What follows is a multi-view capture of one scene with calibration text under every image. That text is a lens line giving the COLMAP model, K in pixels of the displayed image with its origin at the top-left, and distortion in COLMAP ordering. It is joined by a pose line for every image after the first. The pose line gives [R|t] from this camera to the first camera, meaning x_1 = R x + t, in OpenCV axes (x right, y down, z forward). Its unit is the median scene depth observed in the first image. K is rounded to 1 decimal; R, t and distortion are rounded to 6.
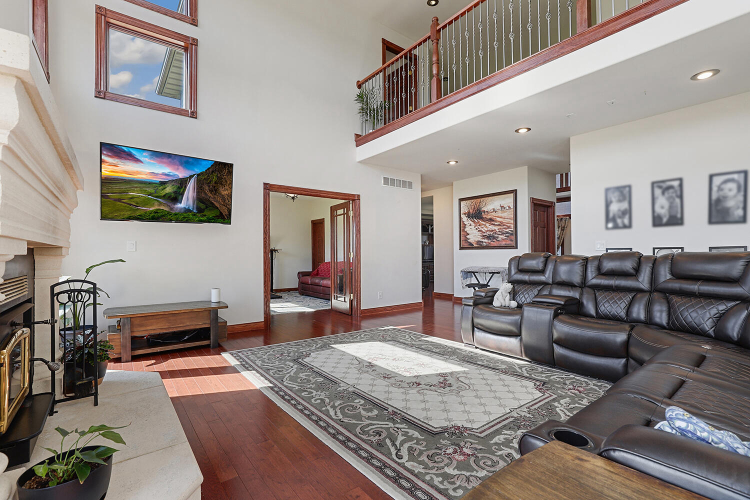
lens RADIAL K [[344.4, 0, 379.8], [0, 344.4, 251.9], [0, 0, 1]] dist [-0.016058, -0.000148]
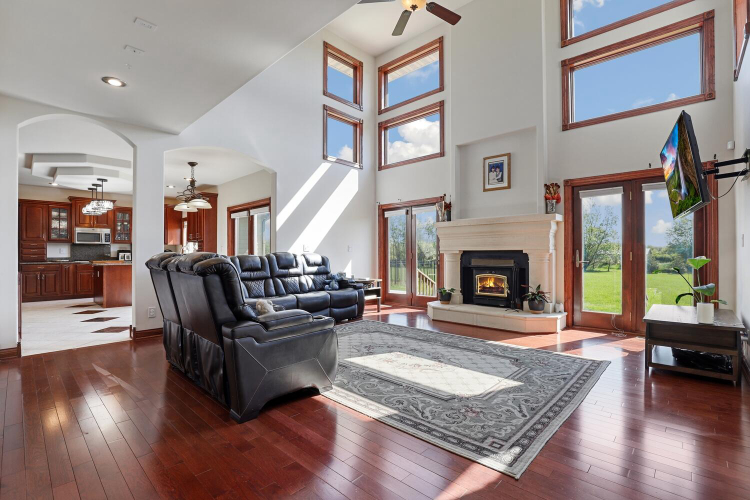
lens RADIAL K [[344.4, 0, 379.8], [0, 344.4, 251.9], [0, 0, 1]] dist [-0.016058, -0.000148]
pose [[-0.987125, 0.014162, -0.159320, 0.294675], [0.014700, 0.999890, -0.002196, 0.002127], [0.159272, -0.004510, -0.987225, 1.929824]]
